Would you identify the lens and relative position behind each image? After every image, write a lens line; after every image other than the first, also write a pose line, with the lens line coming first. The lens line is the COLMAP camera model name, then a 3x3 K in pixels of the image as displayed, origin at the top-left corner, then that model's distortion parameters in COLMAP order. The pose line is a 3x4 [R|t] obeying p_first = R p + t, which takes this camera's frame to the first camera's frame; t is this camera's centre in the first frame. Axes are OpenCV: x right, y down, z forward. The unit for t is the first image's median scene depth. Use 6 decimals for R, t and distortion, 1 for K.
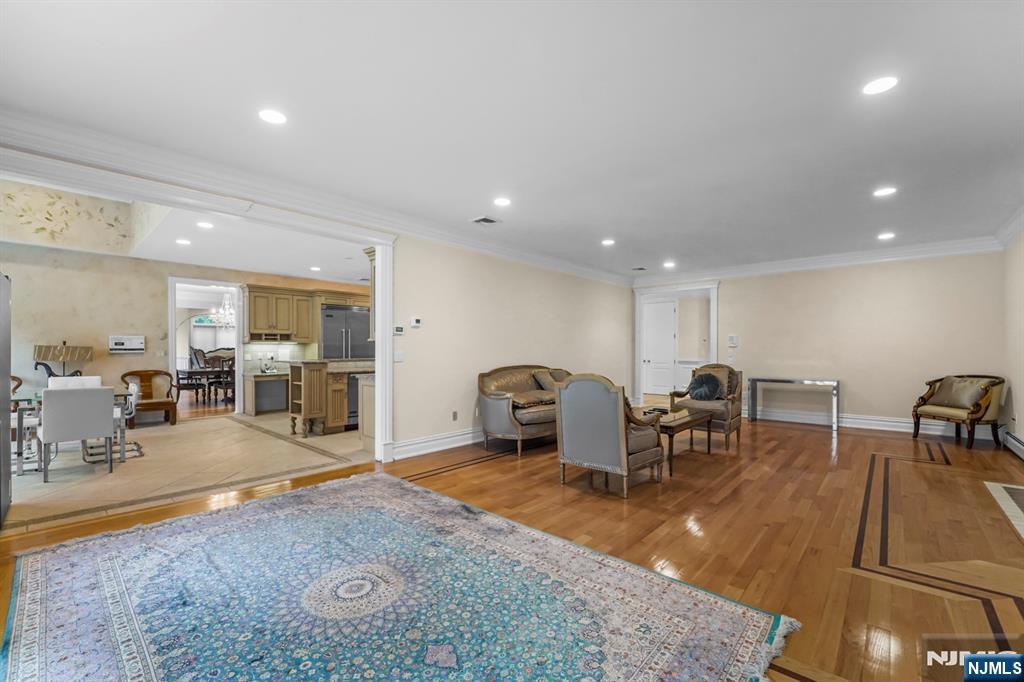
lens RADIAL K [[426.8, 0, 512.0], [0, 426.8, 341.0], [0, 0, 1]] dist [-0.000120, -0.000030]
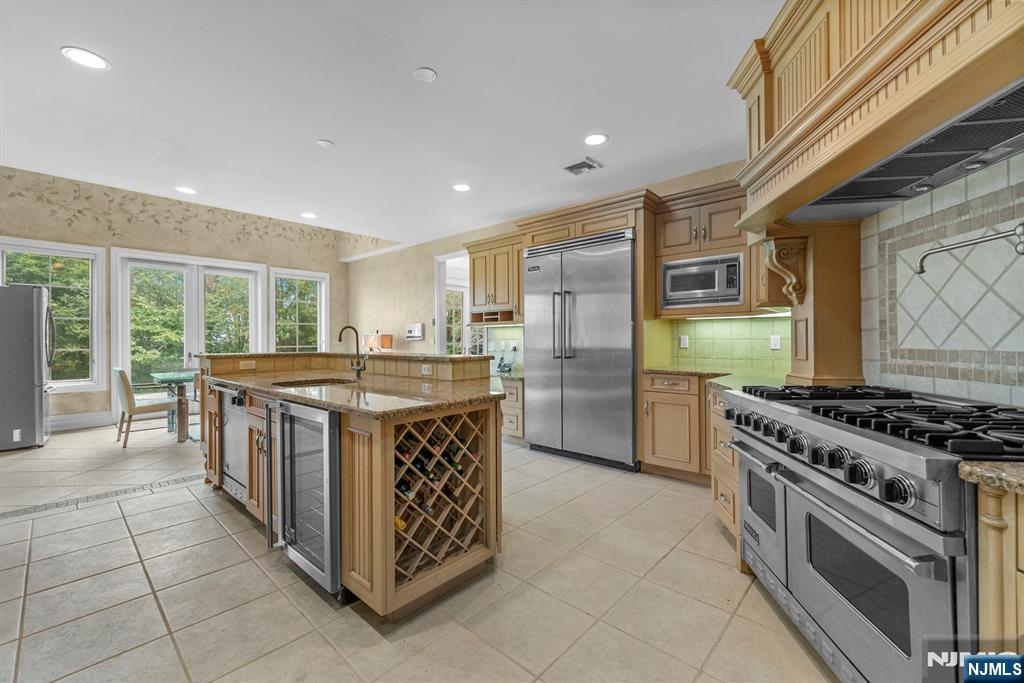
lens RADIAL K [[418.7, 0, 506.8], [0, 418.7, 338.2], [0, 0, 1]] dist [-0.000971, -0.000076]
pose [[-0.012663, -0.004451, -0.999910, 0.079265], [0.021069, 0.999767, -0.004717, 0.032446], [0.999698, -0.021127, -0.012567, 1.250060]]
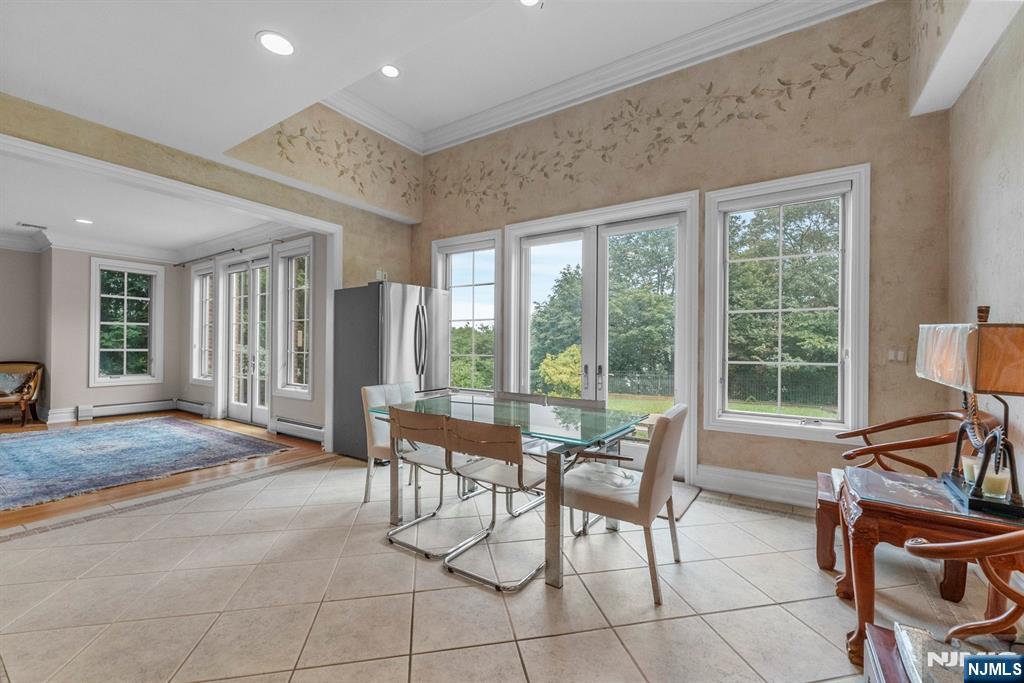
lens RADIAL K [[421.6, 0, 511.5], [0, 421.6, 346.1], [0, 0, 1]] dist [-0.000857, -0.000092]
pose [[-0.988838, -0.009594, -0.148686, -0.677081], [-0.007346, 0.999850, -0.015661, 0.027781], [0.148814, -0.014393, -0.988760, 1.102122]]
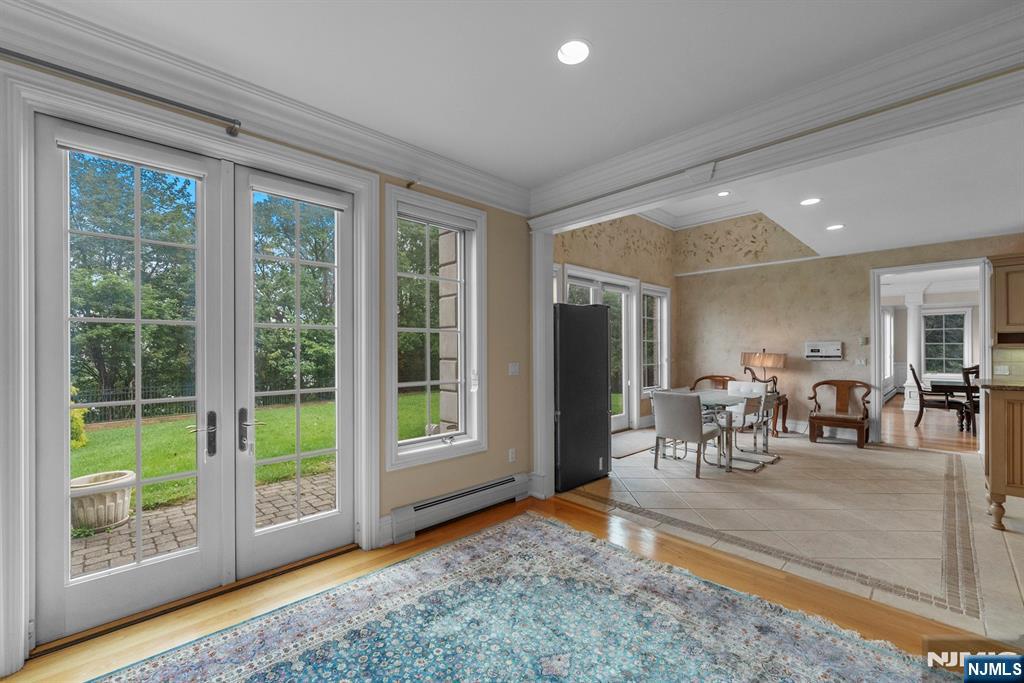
lens RADIAL K [[421.6, 0, 511.5], [0, 421.6, 346.1], [0, 0, 1]] dist [-0.000857, -0.000092]
pose [[-0.065652, -0.009526, -0.997797, 0.070043], [0.016987, 0.999799, -0.010663, -0.005041], [0.997698, -0.017649, -0.065477, 0.380735]]
